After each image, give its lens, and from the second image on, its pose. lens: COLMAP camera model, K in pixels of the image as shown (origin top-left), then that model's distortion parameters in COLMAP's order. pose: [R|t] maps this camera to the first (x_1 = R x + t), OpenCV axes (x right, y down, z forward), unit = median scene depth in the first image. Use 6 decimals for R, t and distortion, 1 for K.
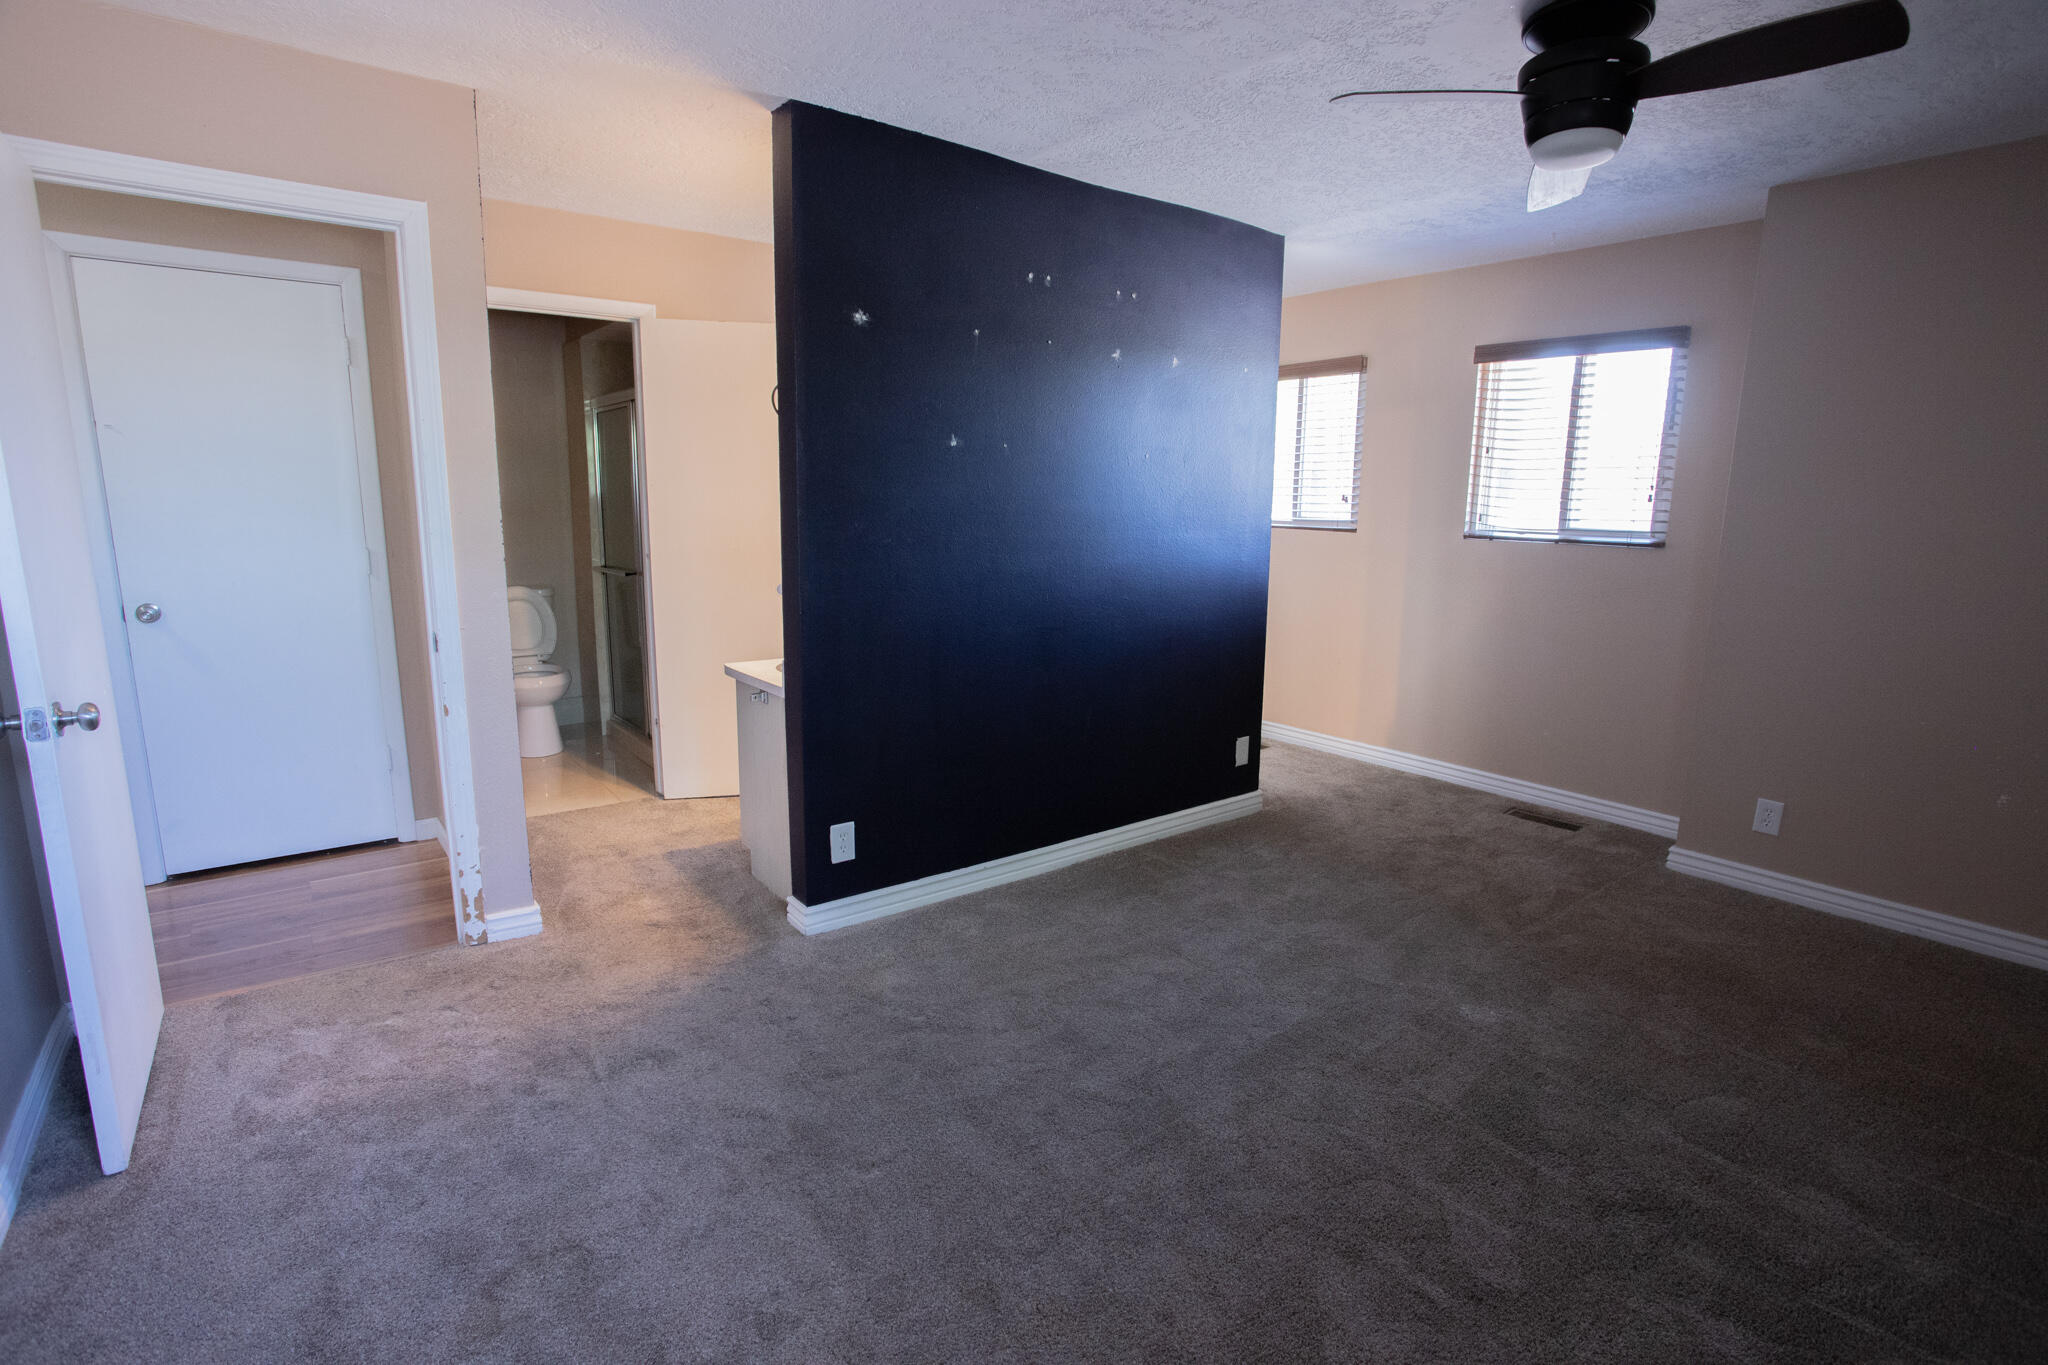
lens RADIAL K [[1015.8, 0, 1024.0], [0, 1015.8, 682.5], [0, 0, 1]] dist [-0.003492, -0.000325]
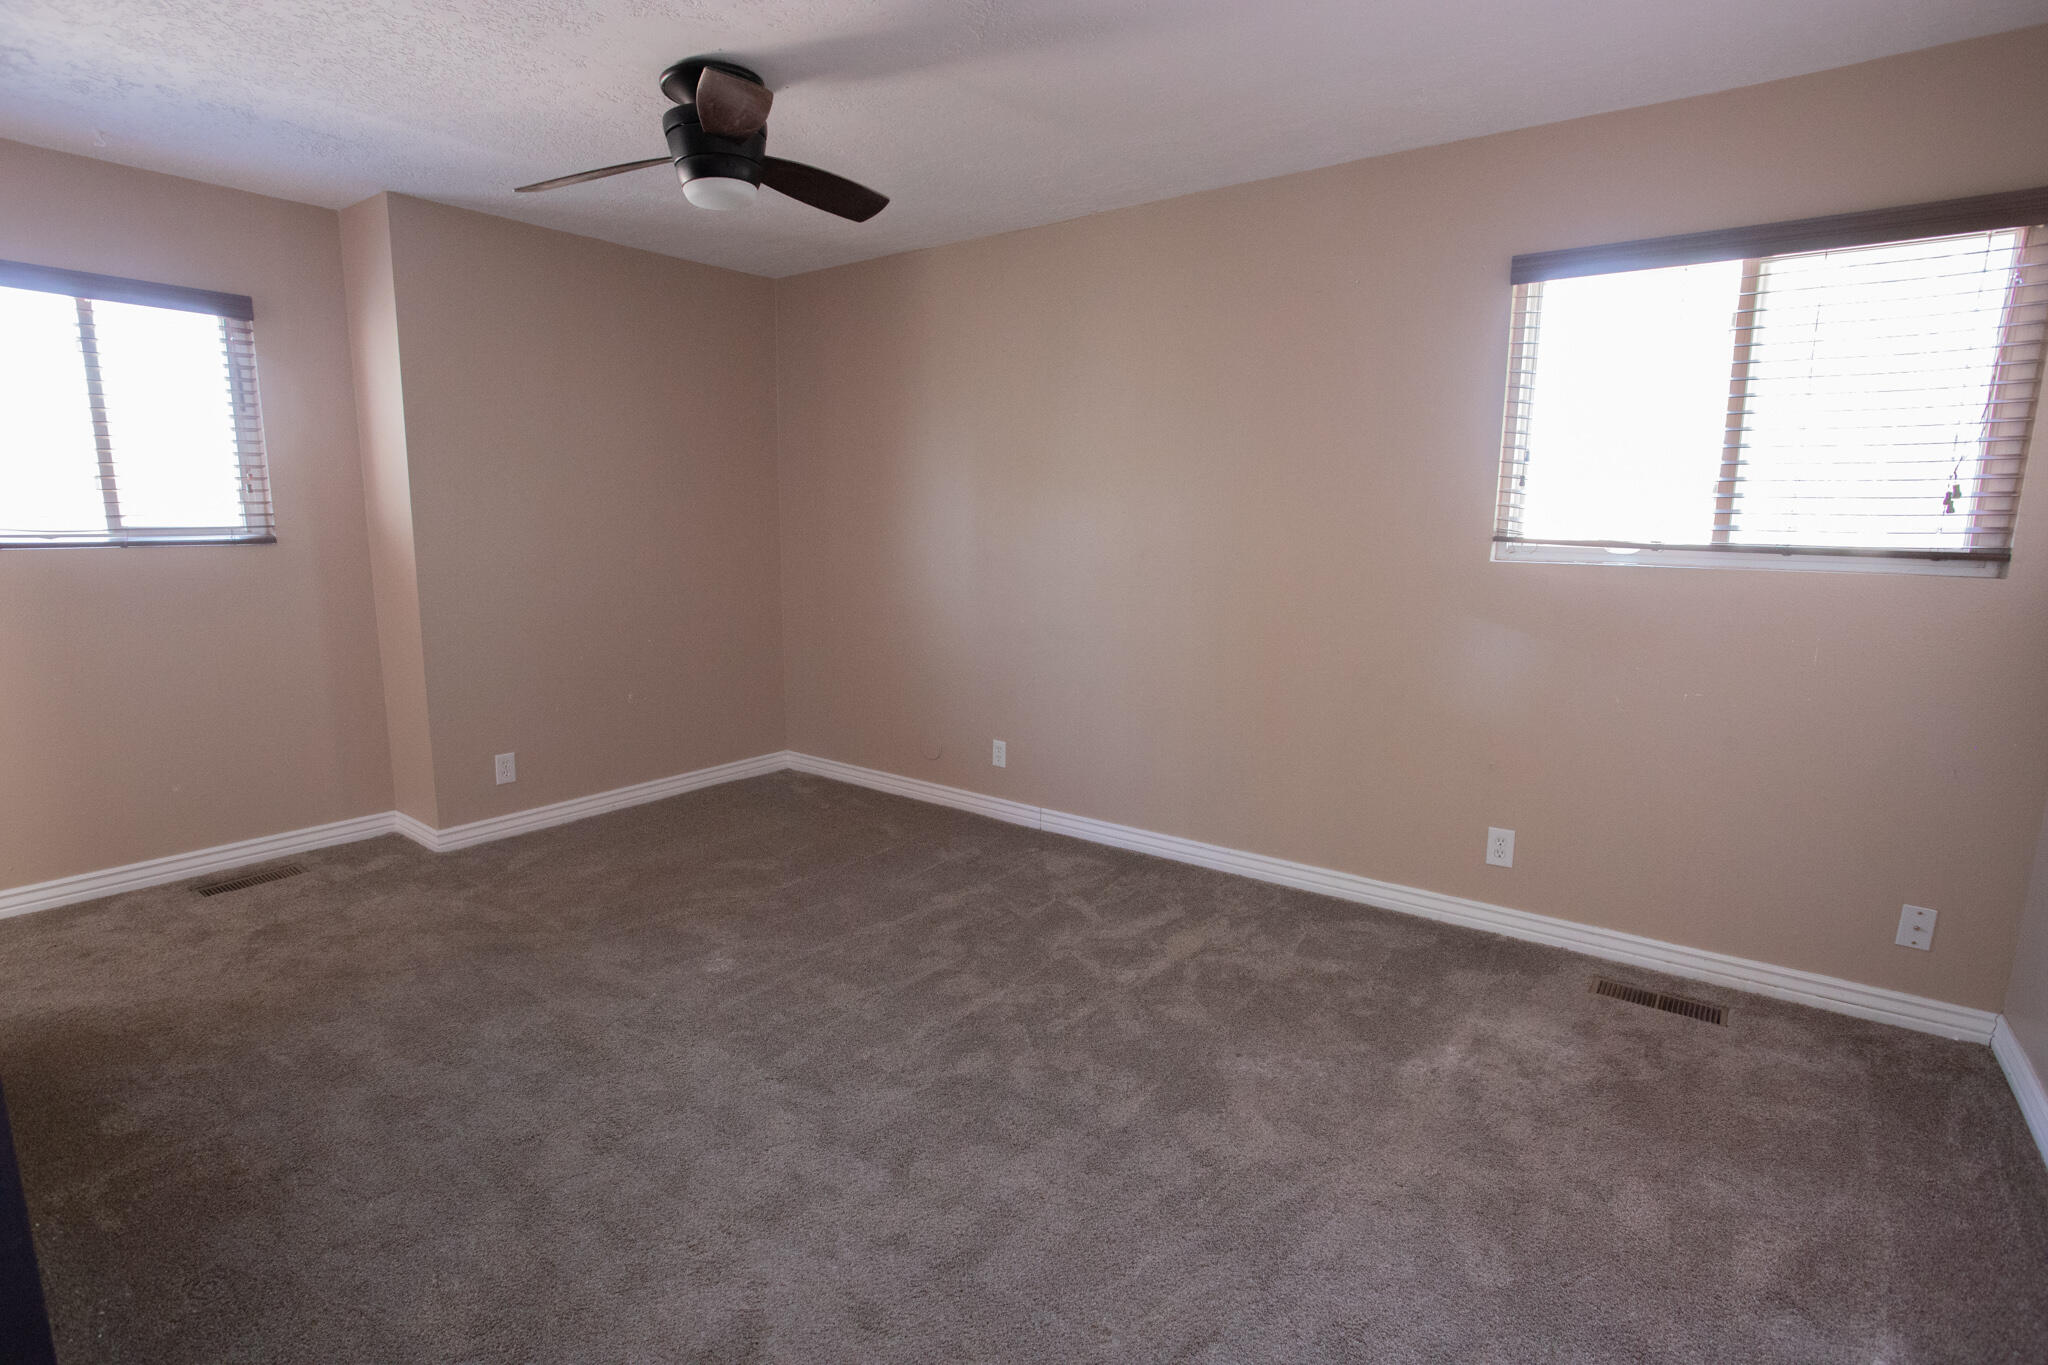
lens RADIAL K [[1008.1, 0, 1024.0], [0, 1008.1, 682.5], [0, 0, 1]] dist [0.001102, 0.000296]
pose [[-0.247826, -0.184526, 0.951069, -0.417883], [0.166456, 0.958985, 0.229437, -0.109172], [-0.954398, 0.215171, -0.206946, 0.575180]]
